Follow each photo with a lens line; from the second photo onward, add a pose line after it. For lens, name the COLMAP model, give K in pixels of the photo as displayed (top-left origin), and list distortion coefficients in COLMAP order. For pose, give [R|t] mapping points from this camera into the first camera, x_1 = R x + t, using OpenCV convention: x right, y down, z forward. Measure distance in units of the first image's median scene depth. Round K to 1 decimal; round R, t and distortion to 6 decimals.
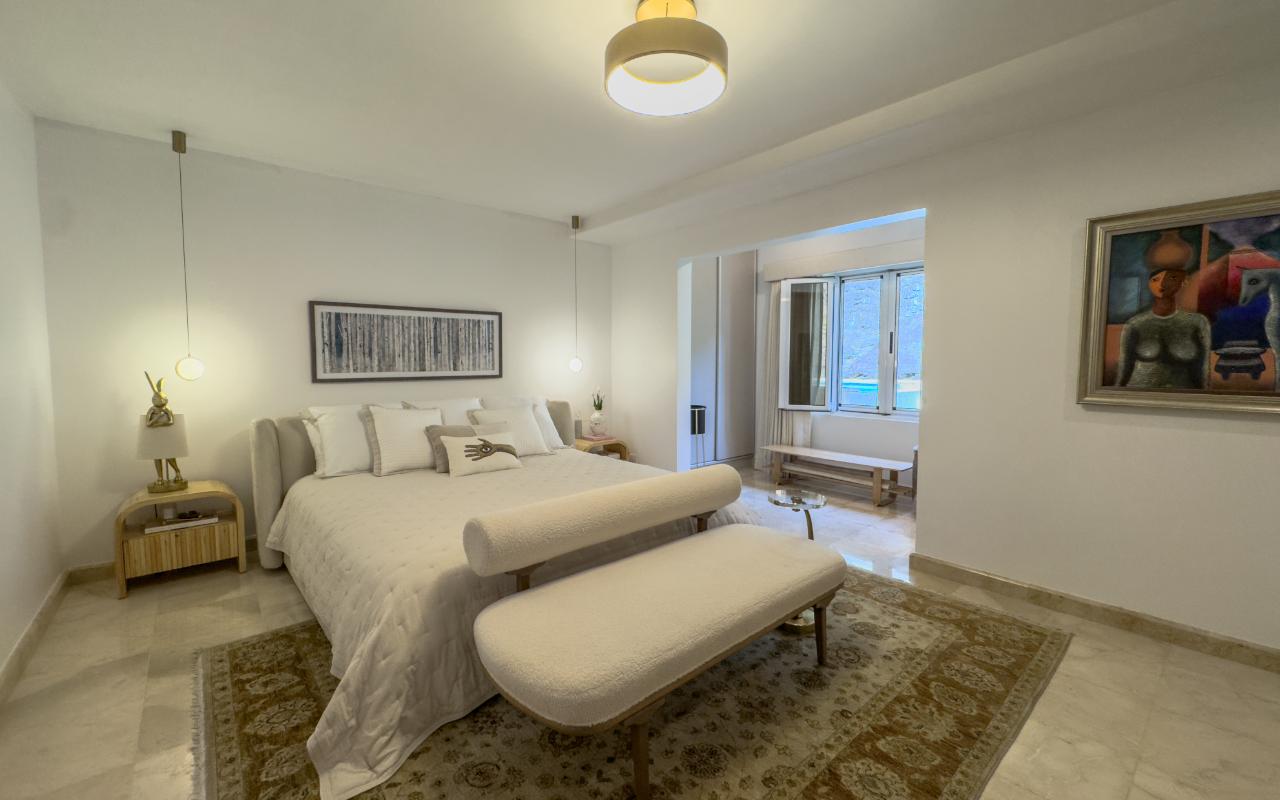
lens RADIAL K [[528.9, 0, 634.1], [0, 528.9, 393.2], [0, 0, 1]] dist [0.001363, 0.000167]
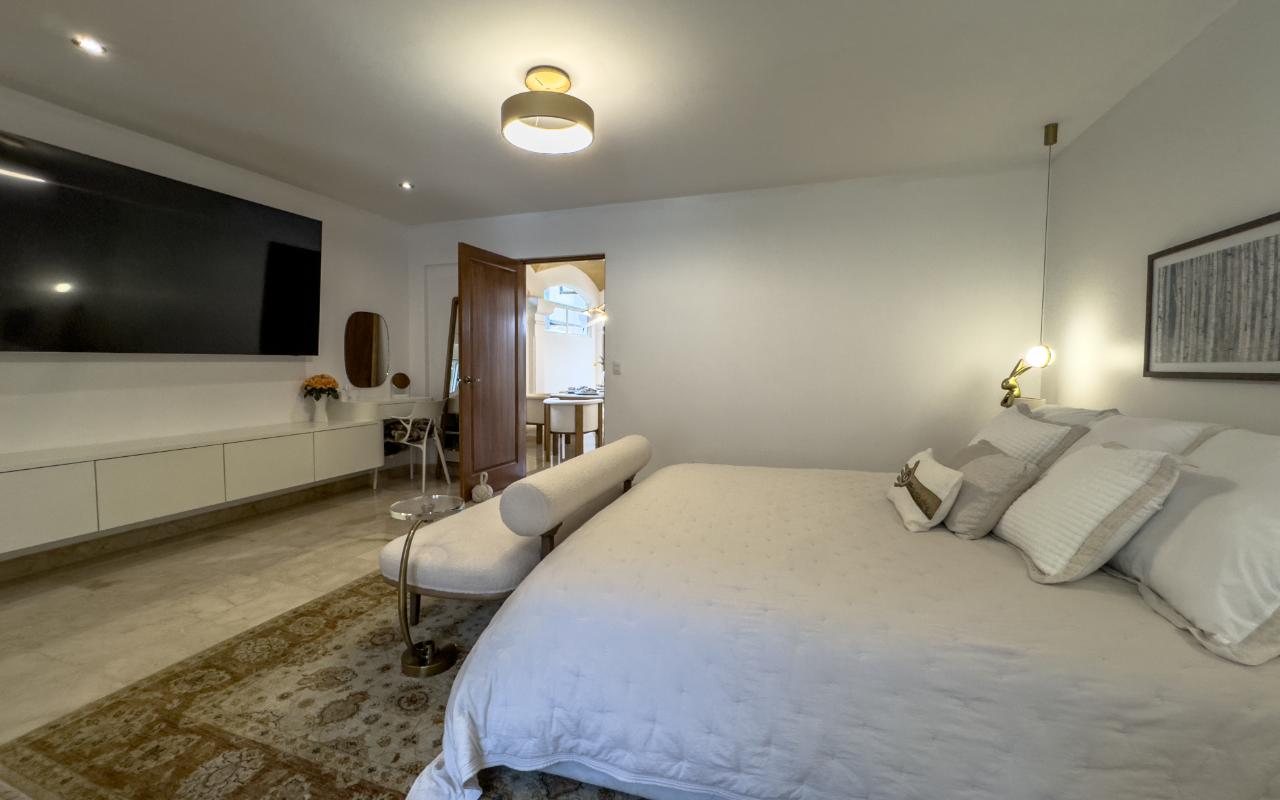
lens RADIAL K [[528.9, 0, 635.7], [0, 528.9, 397.7], [0, 0, 1]] dist [0.001363, 0.000167]
pose [[-0.866257, 0.027529, -0.498840, 0.291924], [-0.036133, 0.992414, 0.117514, -0.048488], [0.498290, 0.119822, -0.858690, 1.242474]]
